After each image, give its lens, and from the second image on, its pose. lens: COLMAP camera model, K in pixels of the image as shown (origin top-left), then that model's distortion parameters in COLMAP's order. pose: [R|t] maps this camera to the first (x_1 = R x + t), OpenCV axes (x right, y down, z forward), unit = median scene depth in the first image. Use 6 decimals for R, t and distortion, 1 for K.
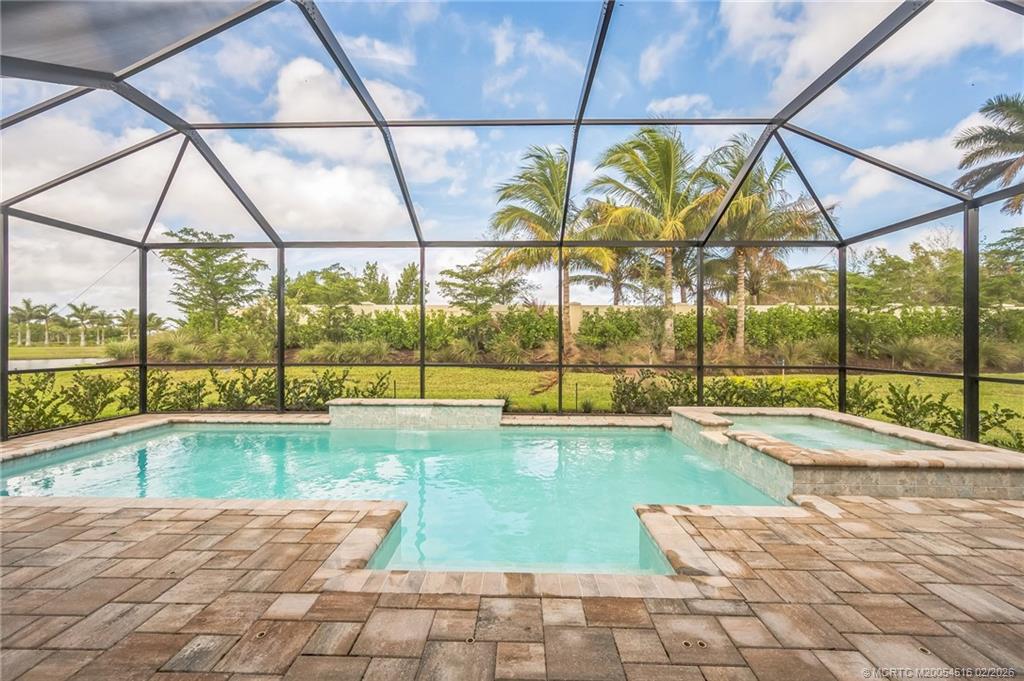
lens RADIAL K [[406.4, 0, 516.1], [0, 406.4, 340.9], [0, 0, 1]] dist [-0.011215, -0.000642]
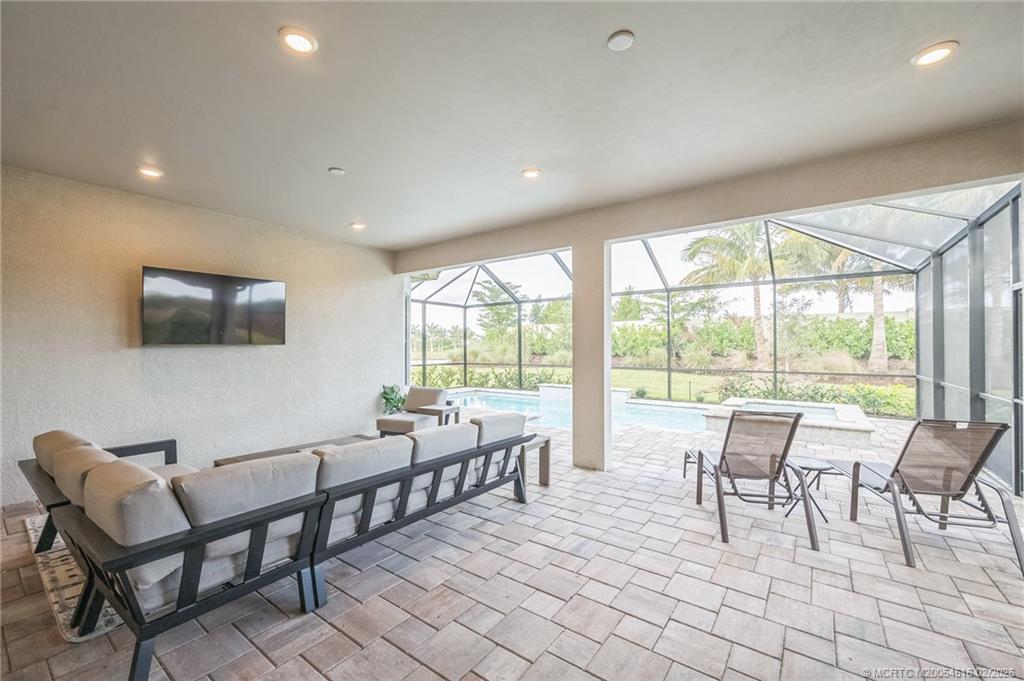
lens RADIAL K [[412.3, 0, 532.2], [0, 412.3, 346.2], [0, 0, 1]] dist [0.000163, -0.000772]
pose [[0.836160, -0.004439, -0.548468, 0.229451], [0.003987, 0.999990, -0.002014, -0.011043], [0.548471, -0.000503, 0.836169, -0.255471]]
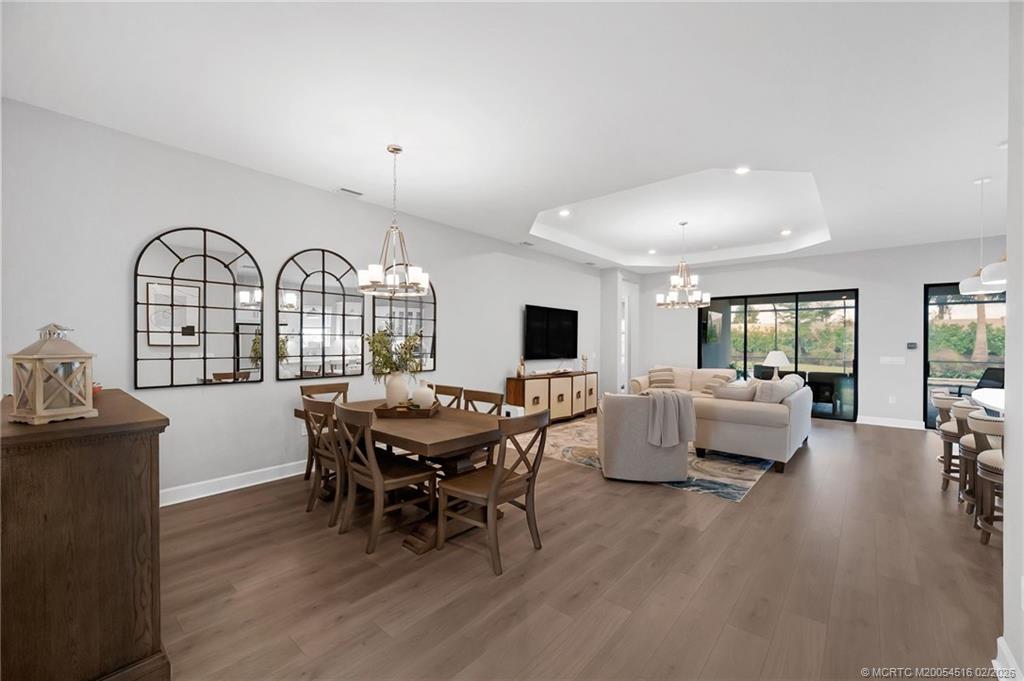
lens RADIAL K [[406.4, 0, 523.3], [0, 406.4, 346.4], [0, 0, 1]] dist [-0.011215, -0.000642]
pose [[0.774492, 0.005866, -0.632556, 0.062979], [-0.001602, 0.999972, 0.007312, -0.012600], [0.632581, -0.004649, 0.774480, -0.879808]]
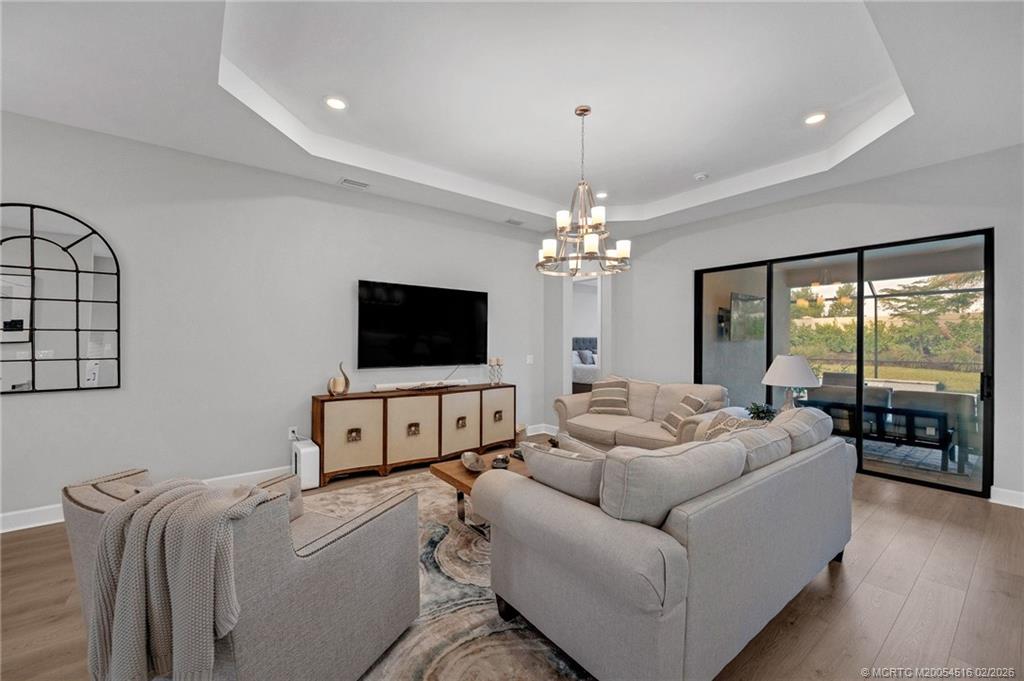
lens RADIAL K [[406.4, 0, 518.1], [0, 406.4, 342.9], [0, 0, 1]] dist [-0.011215, -0.000642]
pose [[0.629508, -0.000137, -0.776994, 0.073267], [0.000300, 1.000000, 0.000067, -0.011533], [0.776994, -0.000275, 0.629508, -0.646596]]
